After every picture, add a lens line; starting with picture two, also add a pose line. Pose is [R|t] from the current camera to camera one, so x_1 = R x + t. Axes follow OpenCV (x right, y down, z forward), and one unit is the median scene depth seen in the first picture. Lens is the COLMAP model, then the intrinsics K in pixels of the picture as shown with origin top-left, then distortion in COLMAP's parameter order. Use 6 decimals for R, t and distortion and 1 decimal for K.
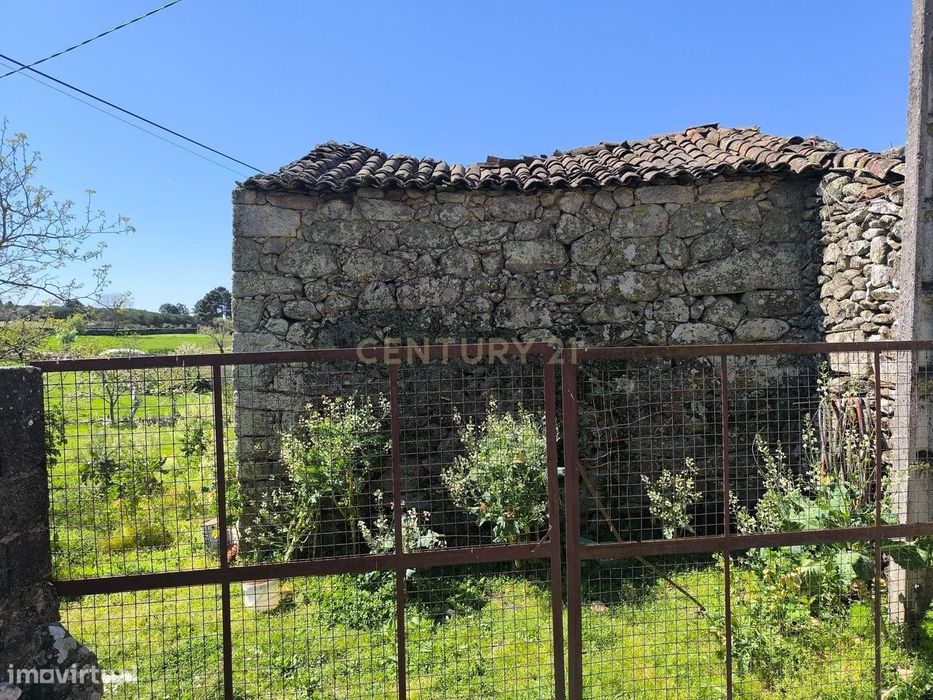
lens RADIAL K [[649.2, 0, 468.4], [0, 649.2, 353.6], [0, 0, 1]] dist [0.038569, -0.020857]
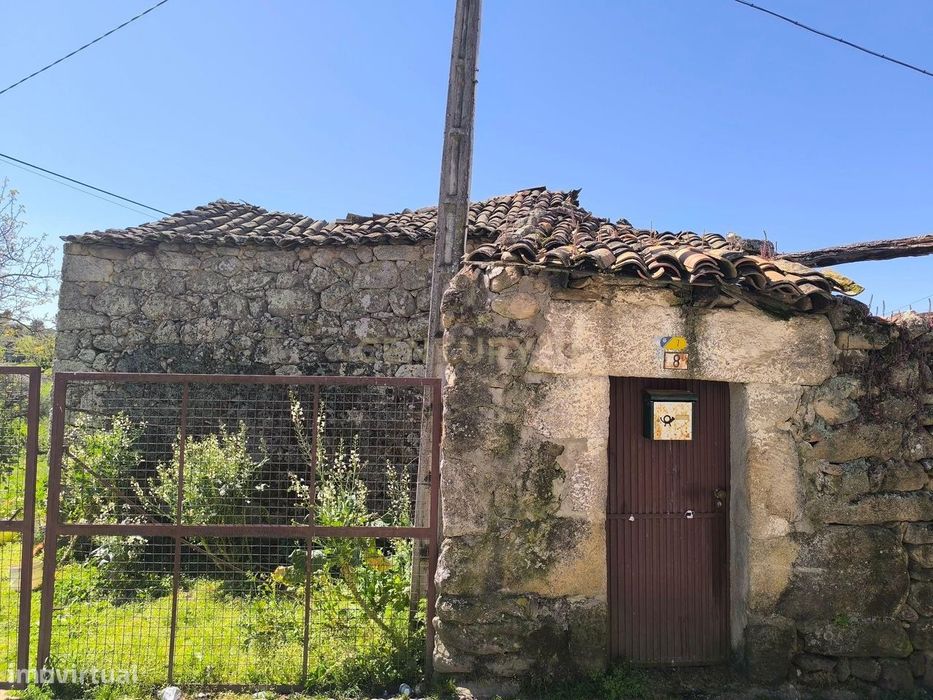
lens RADIAL K [[649.2, 0, 462.7], [0, 649.2, 346.0], [0, 0, 1]] dist [0.038569, -0.020857]
pose [[0.990700, 0.031712, -0.132316, 0.562462], [-0.041875, 0.996323, -0.074748, 0.002082], [0.129459, 0.079593, 0.988385, -0.103850]]
